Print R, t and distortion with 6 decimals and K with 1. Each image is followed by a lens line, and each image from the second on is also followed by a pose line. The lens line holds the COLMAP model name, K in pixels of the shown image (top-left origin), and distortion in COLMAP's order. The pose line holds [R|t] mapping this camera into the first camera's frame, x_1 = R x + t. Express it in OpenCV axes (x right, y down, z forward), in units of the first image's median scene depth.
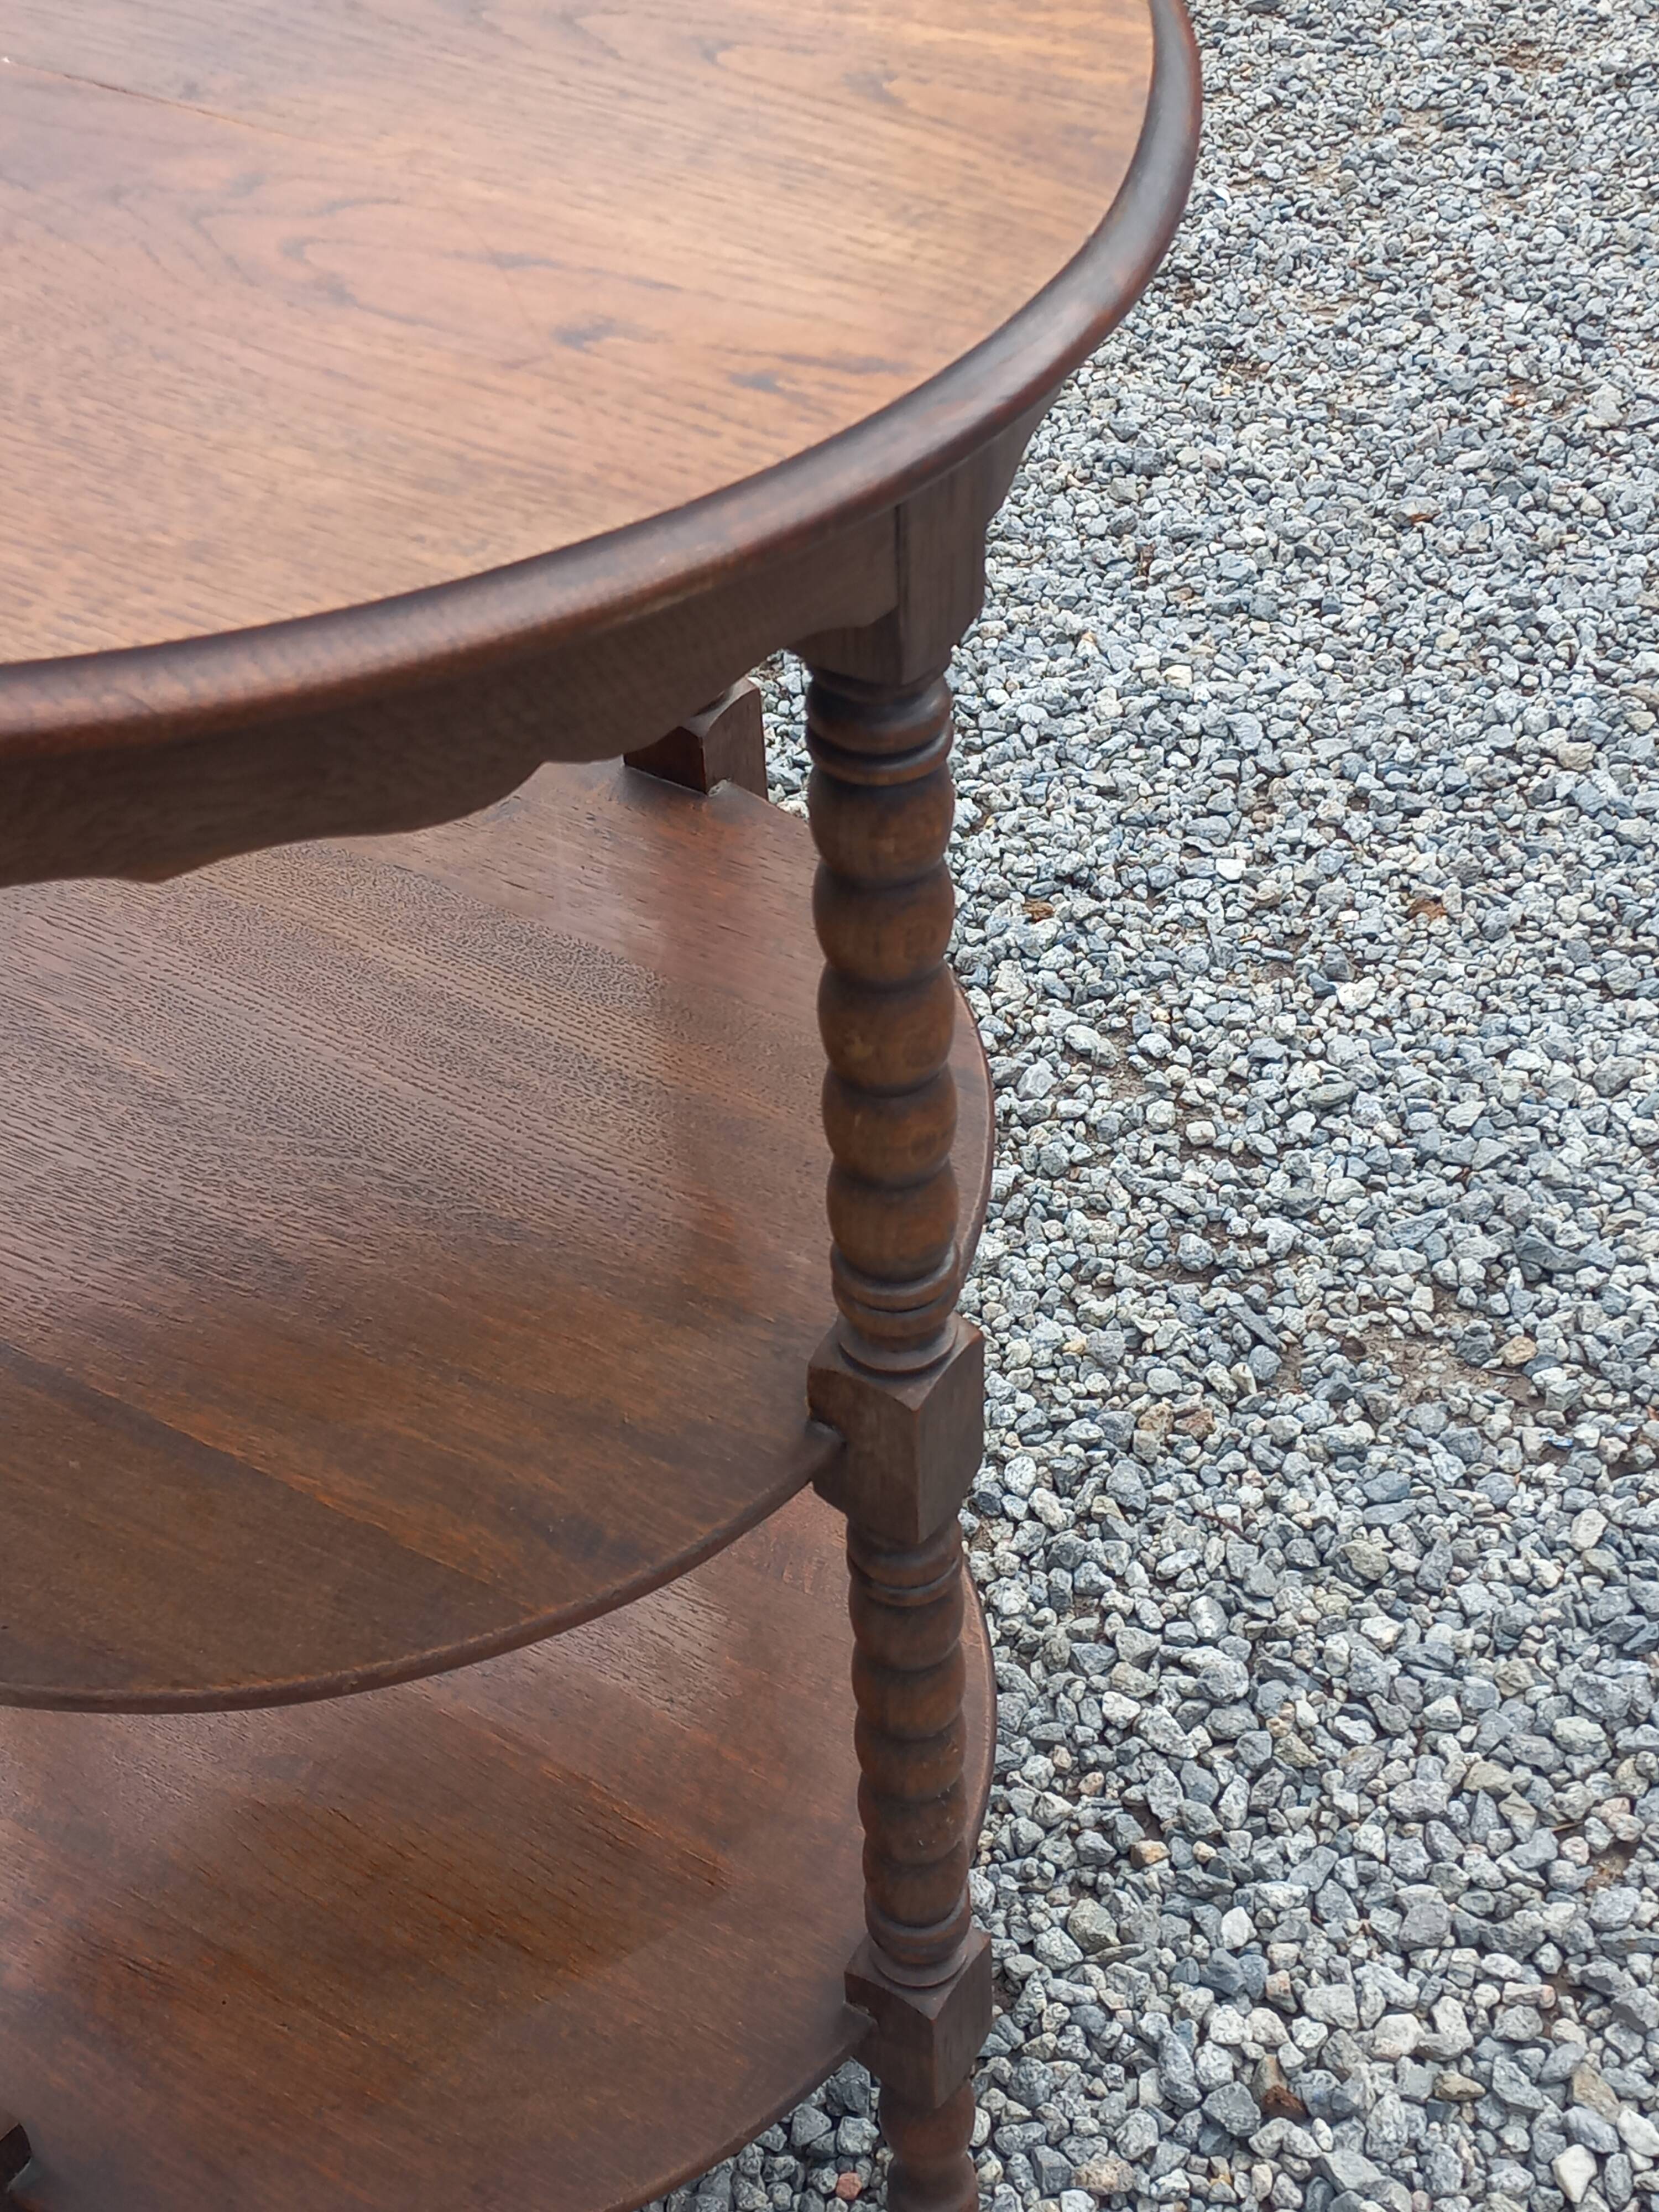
lens RADIAL K [[3020.8, 0, 776.7], [0, 3020.8, 1133.8], [0, 0, 1]] dist [0.093626, -0.078326]
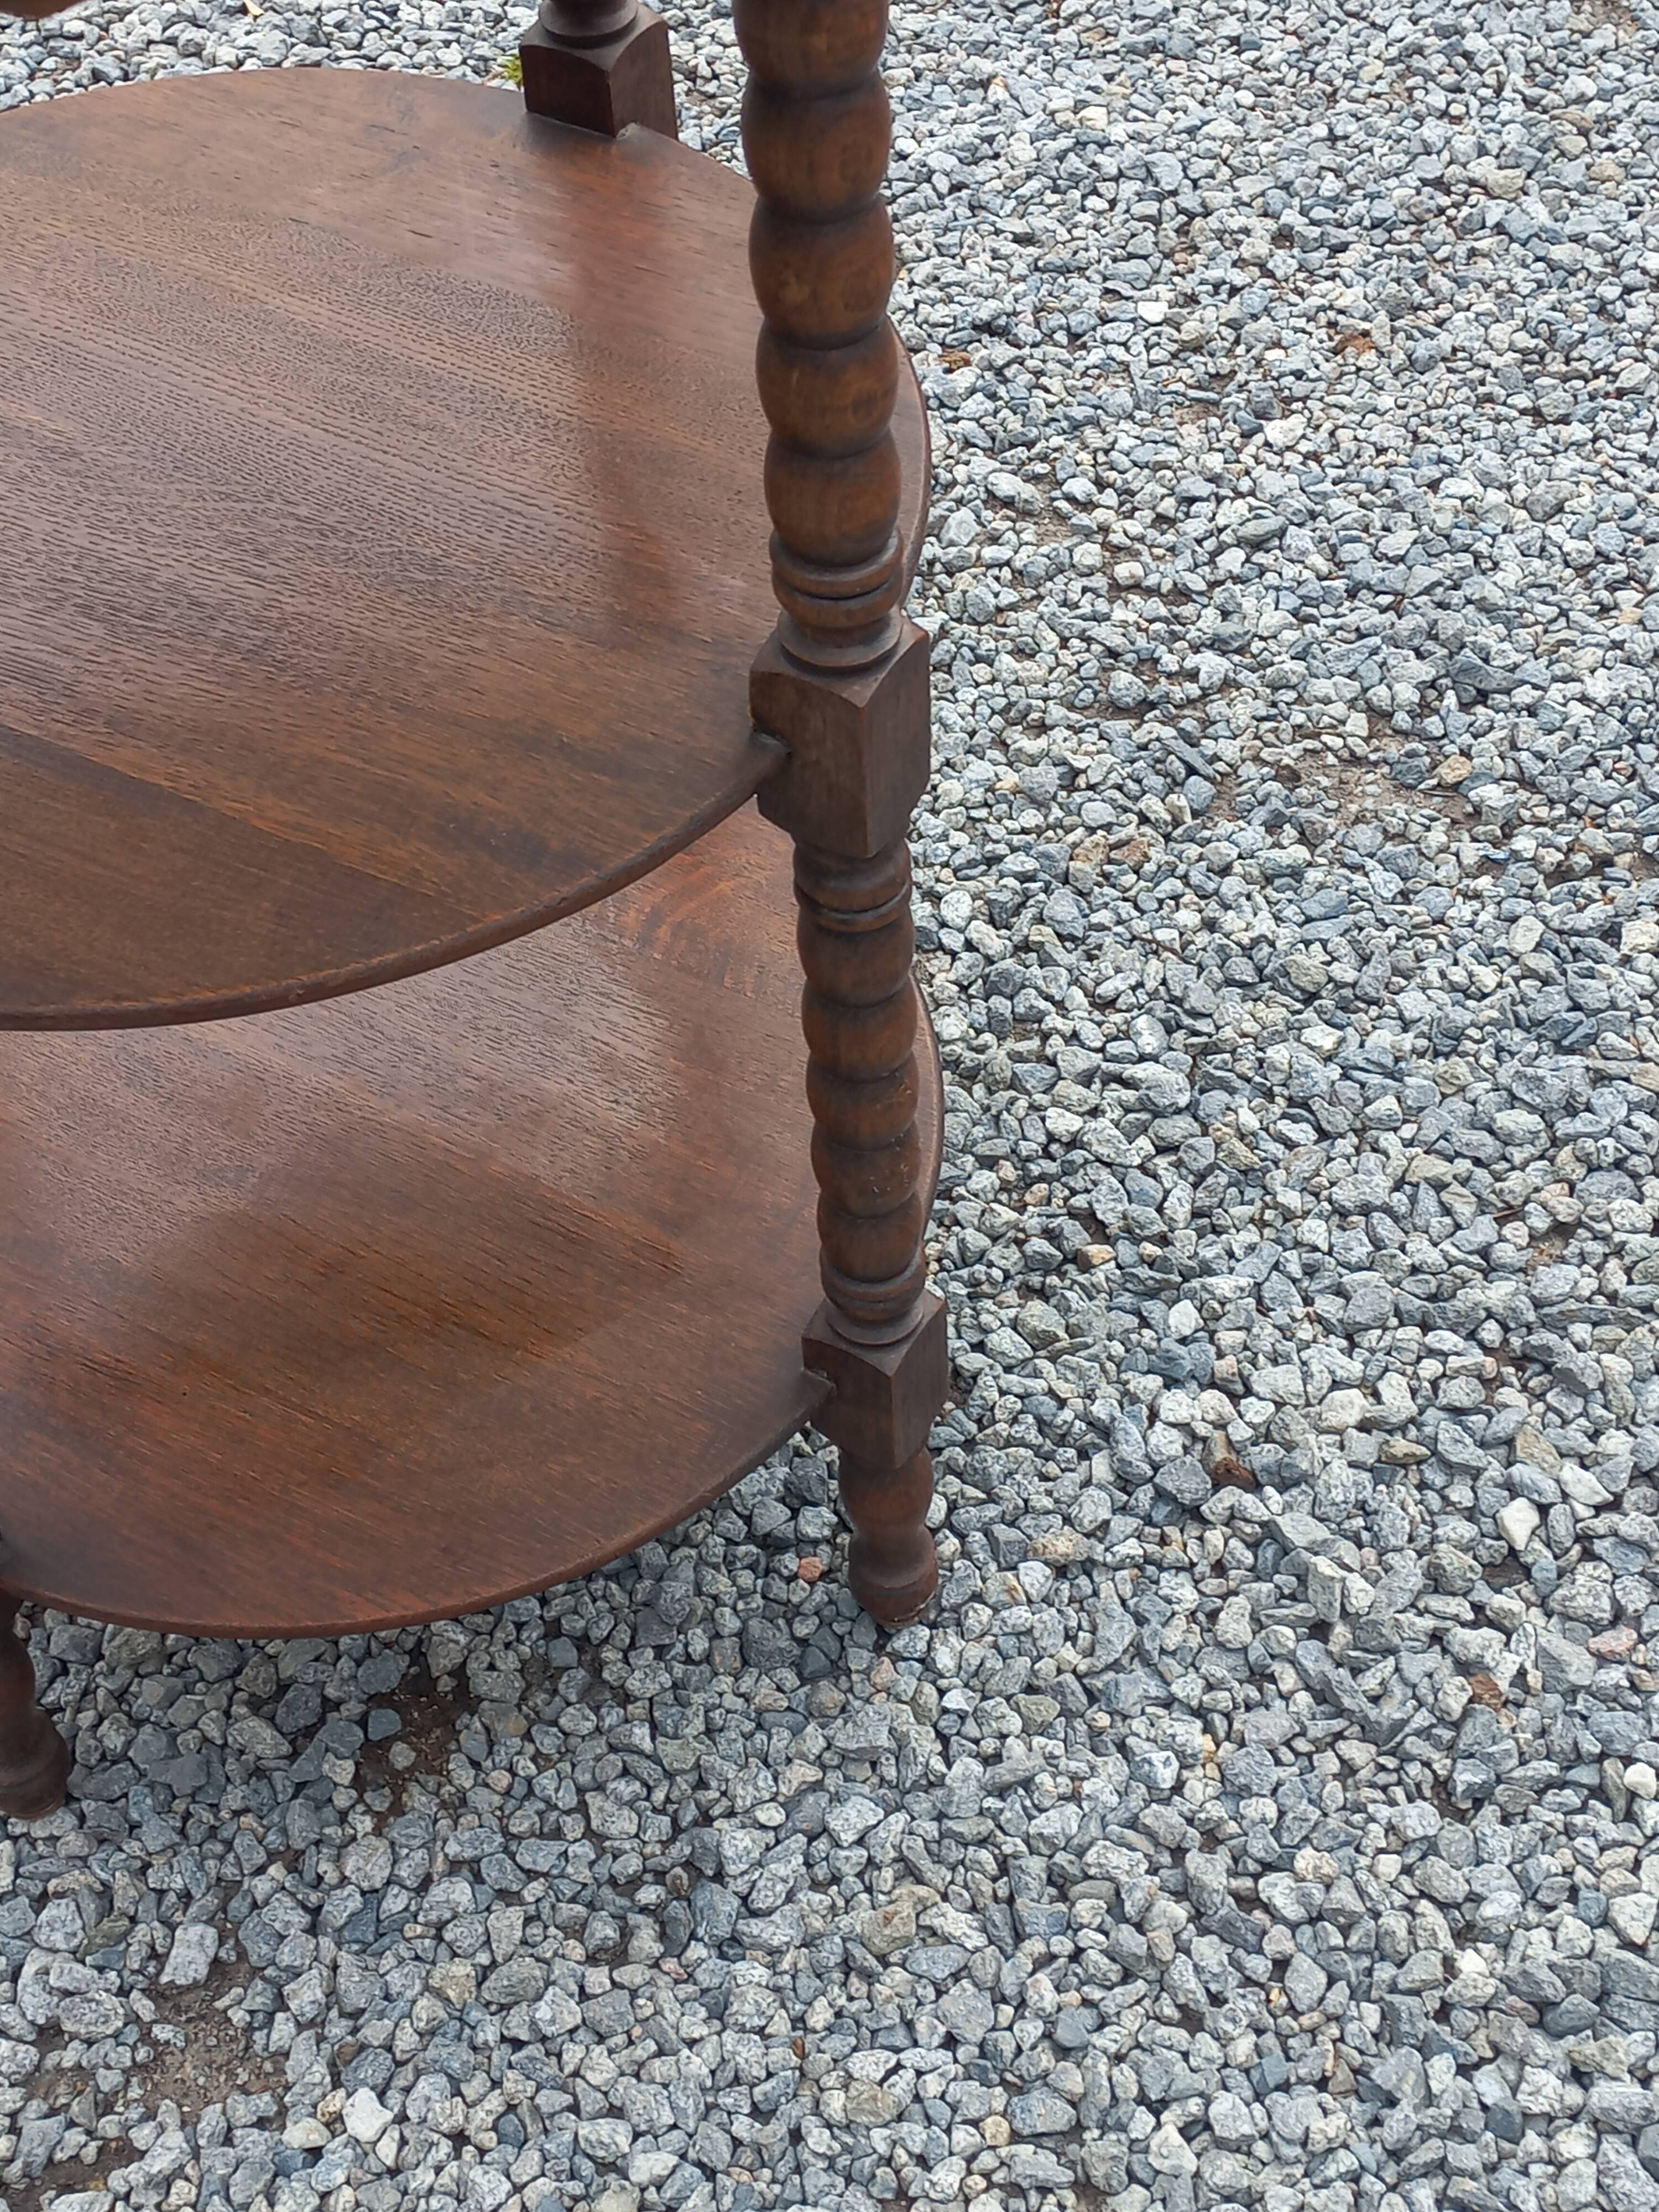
lens RADIAL K [[3030.1, 0, 768.2], [0, 3030.1, 1098.7], [0, 0, 1]] dist [0.096333, -0.081373]
pose [[0.999002, -0.037658, 0.024021, -0.007121], [0.034715, 0.992991, 0.112981, 0.059664], [-0.028107, -0.112034, 0.993307, 0.008649]]
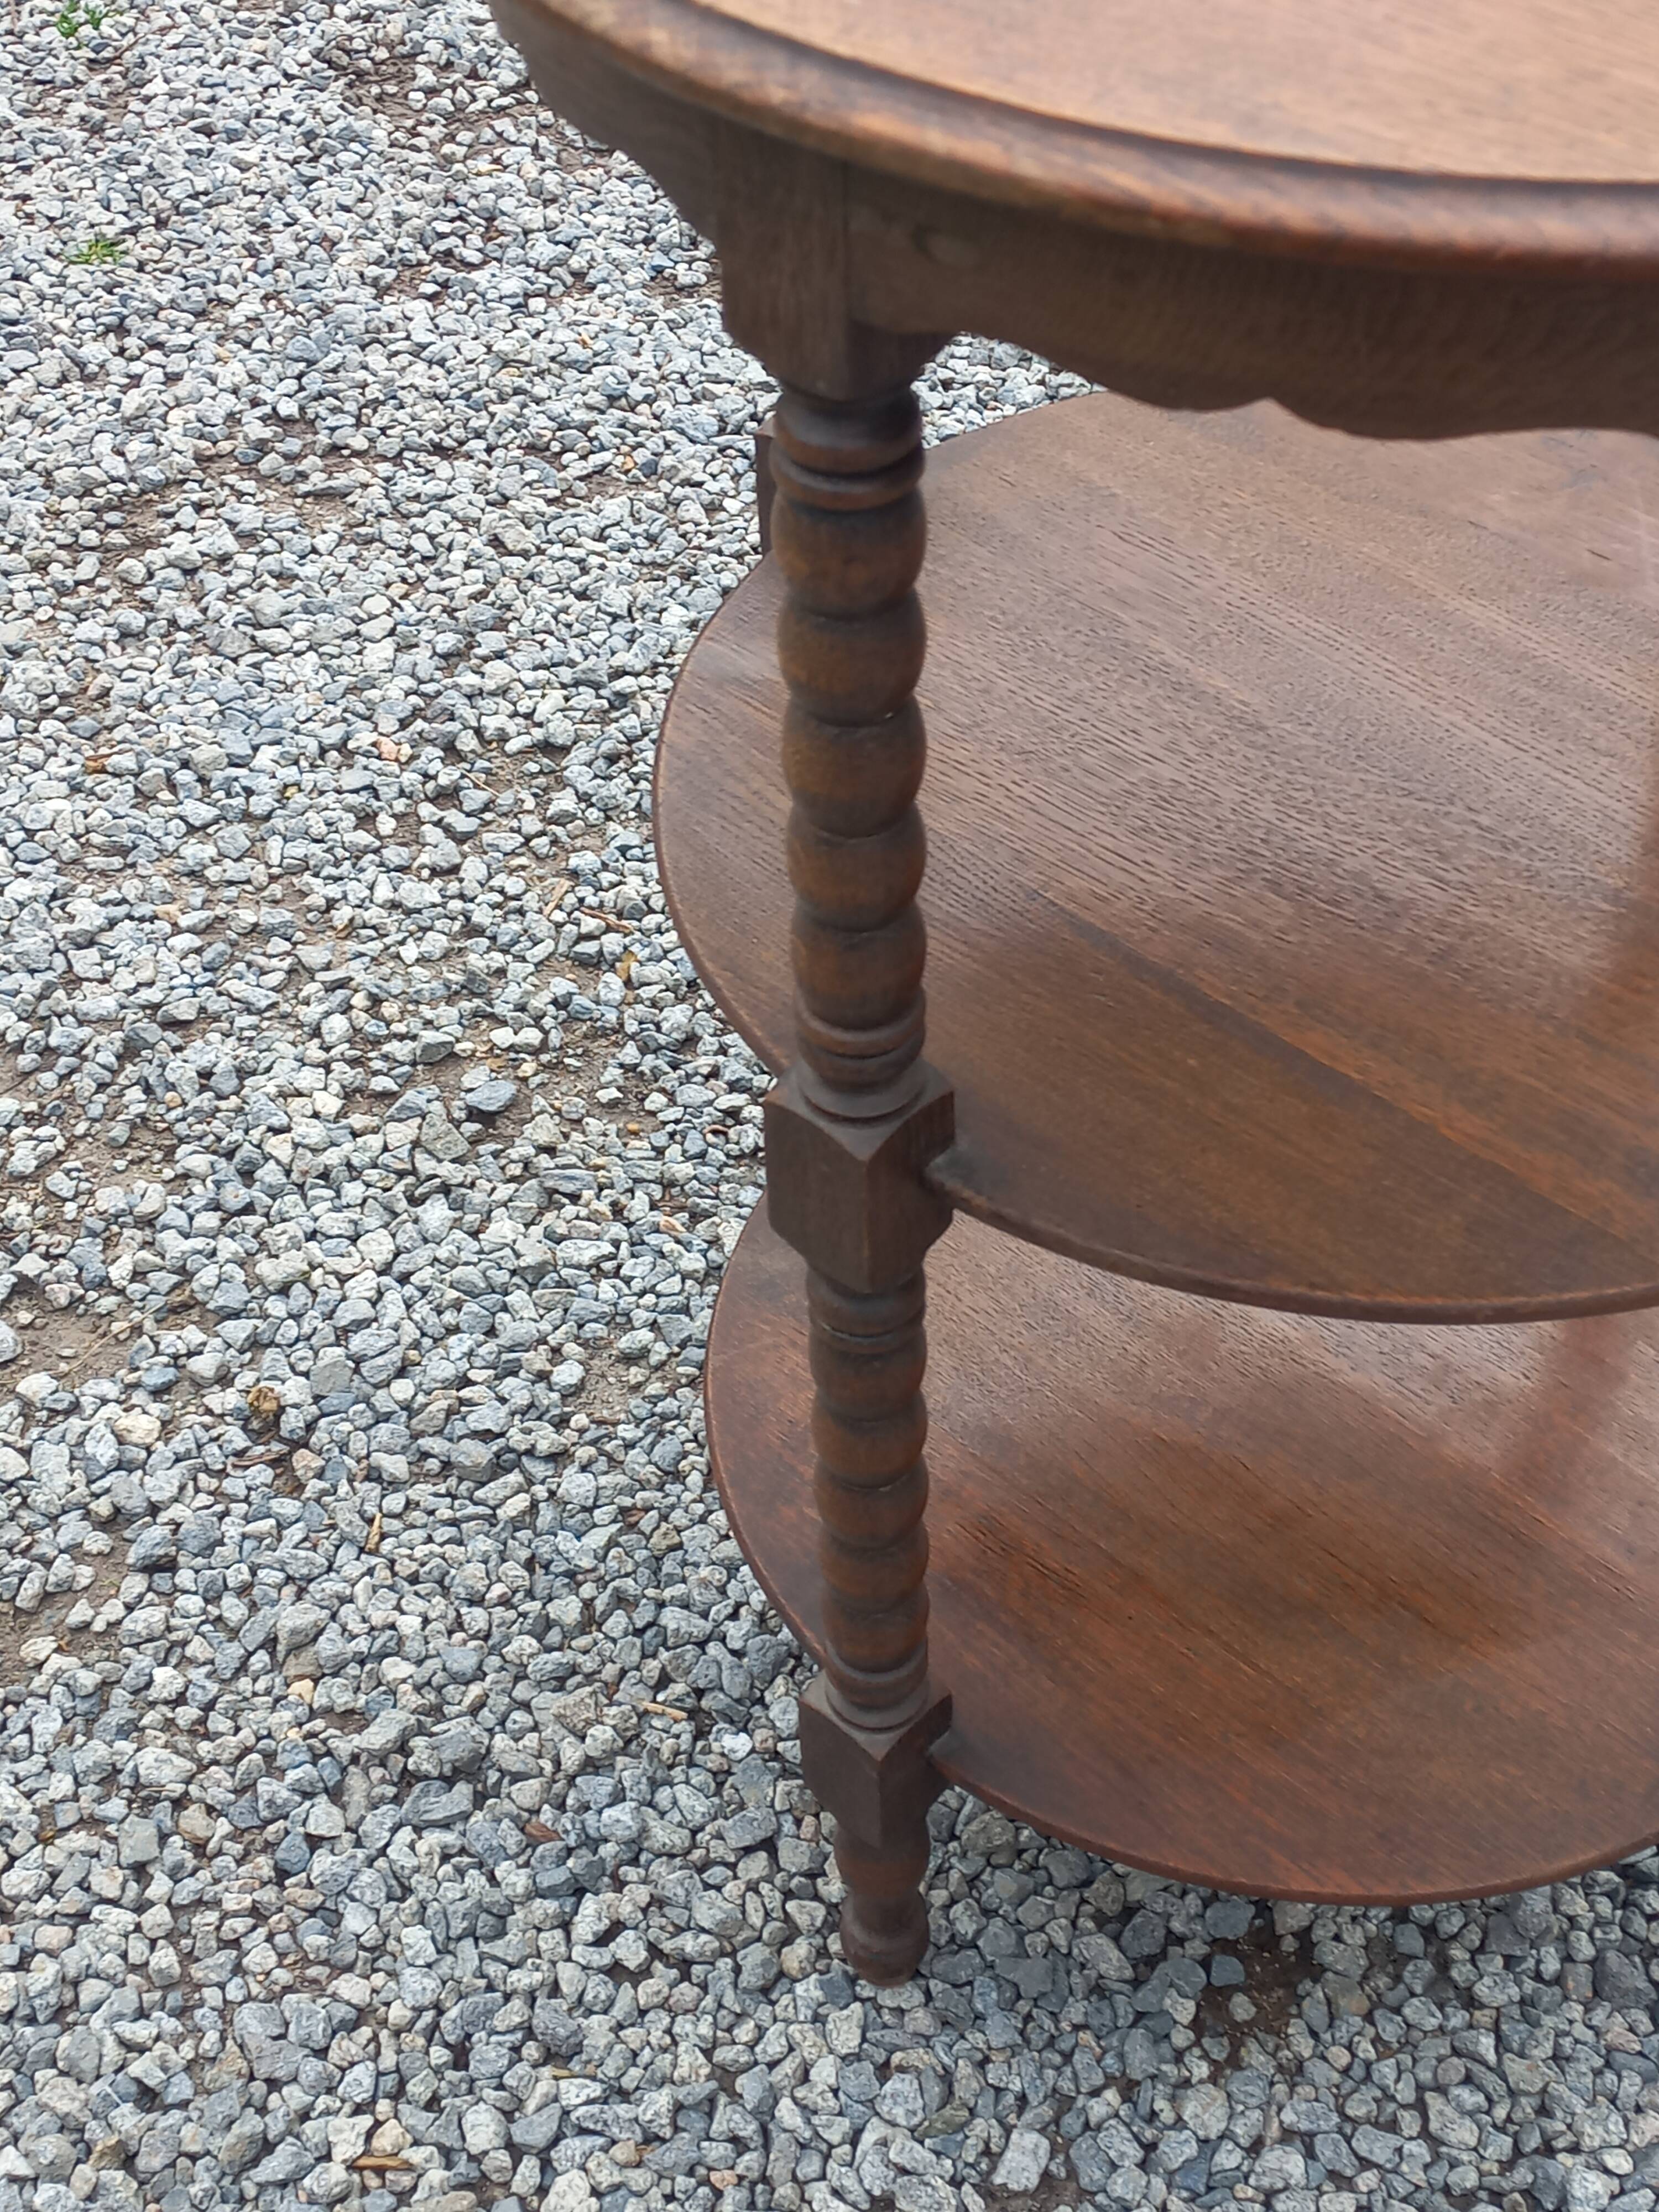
lens RADIAL K [[3011.6, 0, 826.5], [0, 3011.6, 1106.7], [0, 0, 1]] dist [0.097925, -0.091555]
pose [[0.981361, 0.145175, -0.125913, -0.129634], [-0.135878, 0.987525, 0.079573, 0.034974], [0.135894, -0.060981, 0.988845, -0.005738]]
